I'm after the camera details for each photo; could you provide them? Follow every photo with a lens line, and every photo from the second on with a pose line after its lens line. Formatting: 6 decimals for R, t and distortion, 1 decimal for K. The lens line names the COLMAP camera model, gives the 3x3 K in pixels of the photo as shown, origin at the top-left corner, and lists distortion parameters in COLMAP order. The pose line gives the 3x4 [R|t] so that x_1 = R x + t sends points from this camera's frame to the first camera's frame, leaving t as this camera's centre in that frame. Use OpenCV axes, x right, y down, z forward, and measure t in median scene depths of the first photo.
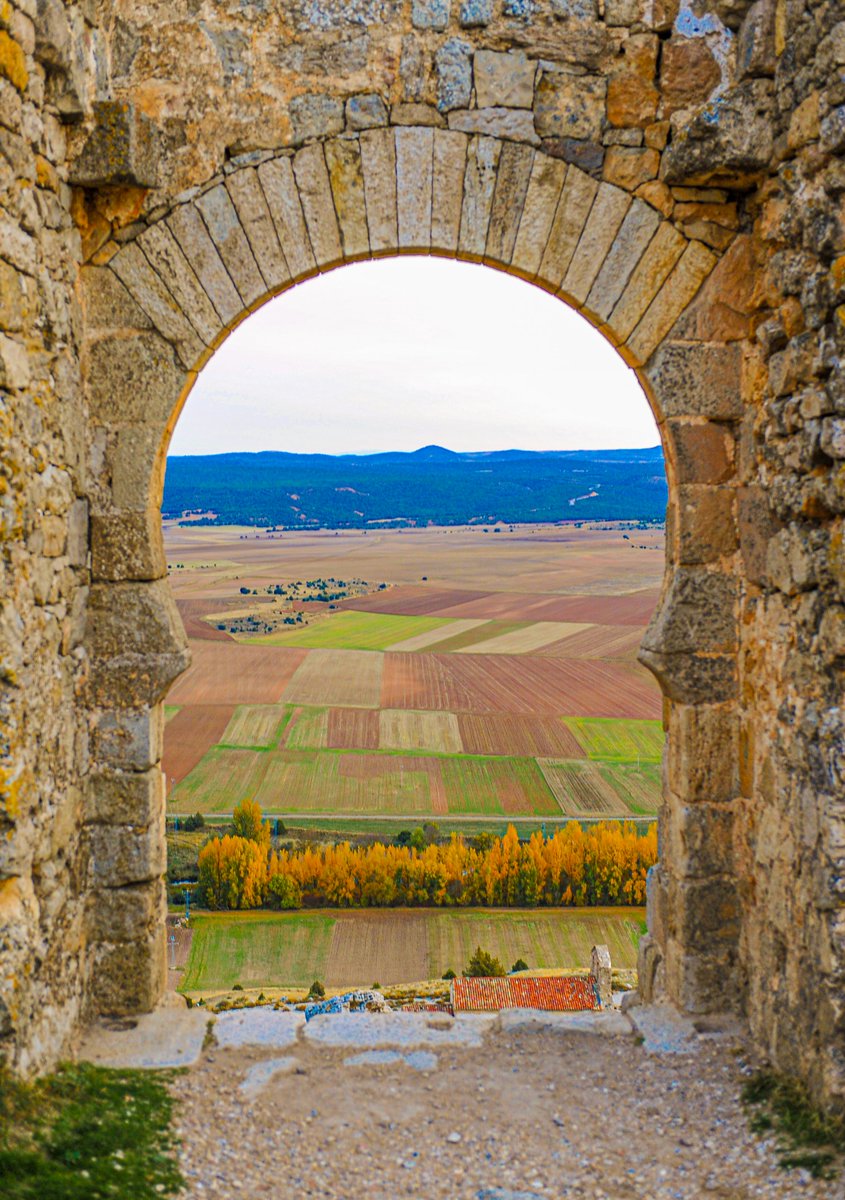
lens RADIAL K [[1741.0, 0, 396.3], [0, 1741.0, 617.6], [0, 0, 1]] dist [0.080637, 0.000000]
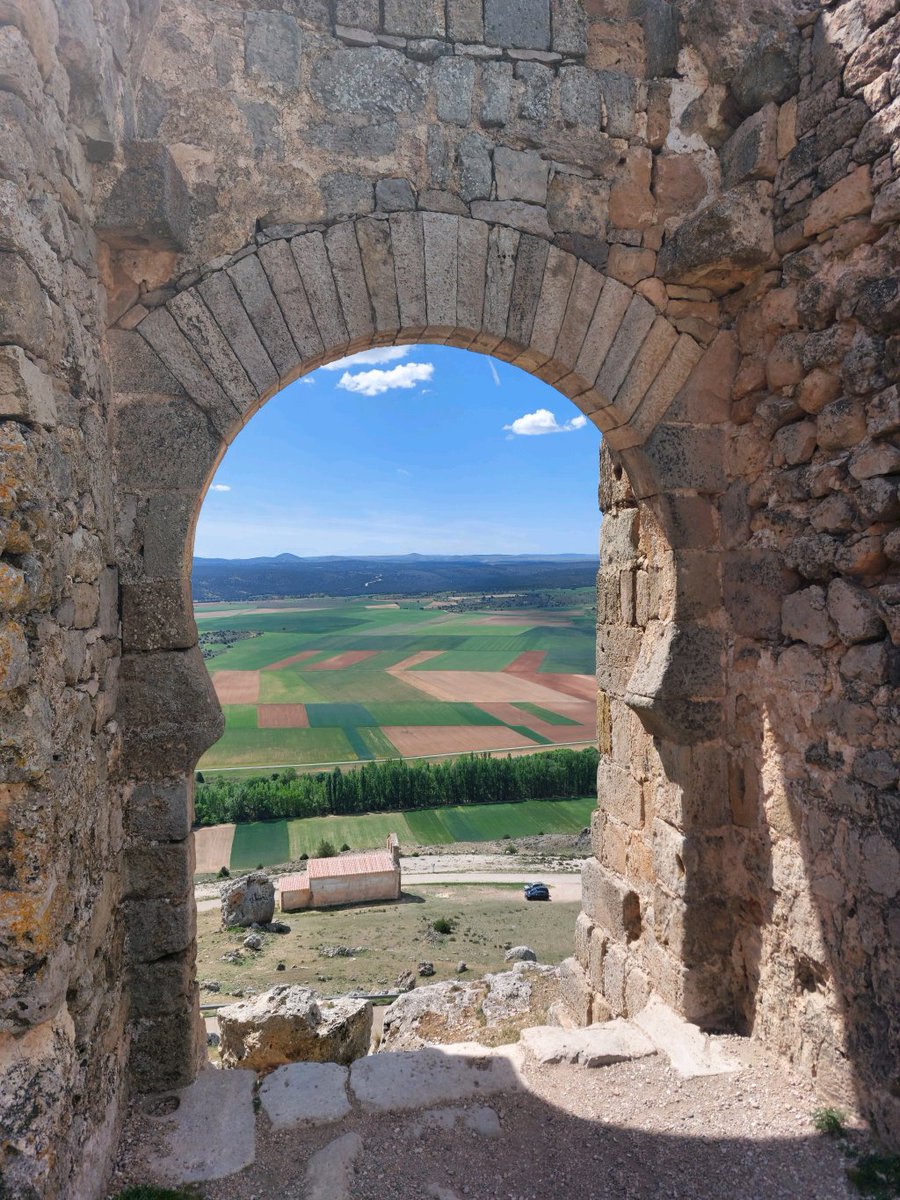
lens RADIAL K [[925.6, 0, 471.4], [0, 925.6, 616.3], [0, 0, 1]] dist [0.043280, -0.049804]
pose [[0.973620, -0.022233, 0.227088, -0.104907], [0.029600, 0.999139, -0.029087, -0.020077], [-0.226246, 0.035042, 0.973440, 0.458704]]
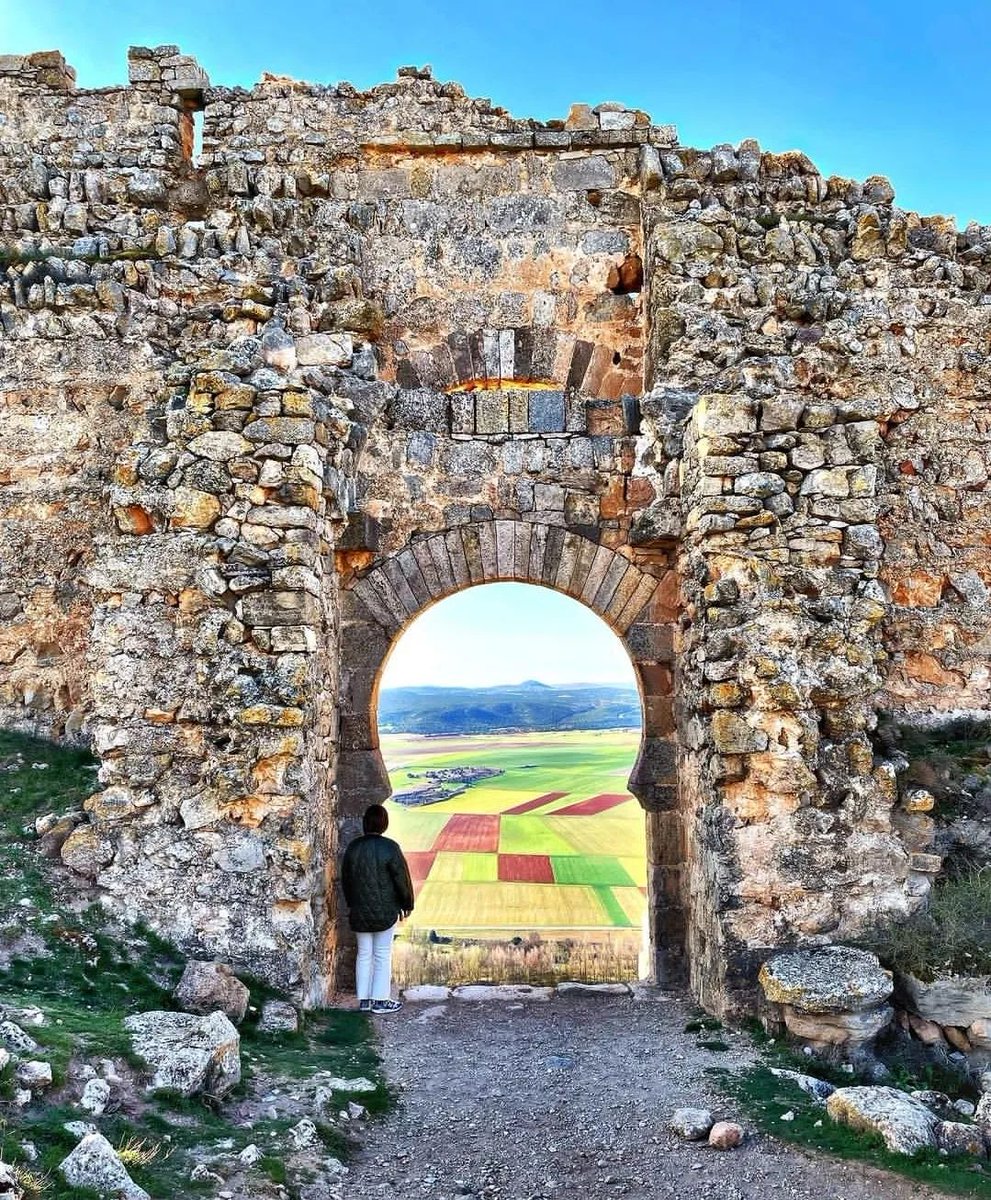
lens RADIAL K [[1150.6, 0, 505.5], [0, 1150.6, 597.4], [0, 0, 1]] dist [0.085277, -0.008691]
pose [[0.999914, -0.012832, -0.002638, 0.012846], [0.012197, 0.985398, -0.169830, 0.032557], [0.004779, 0.169783, 0.985470, -0.291033]]
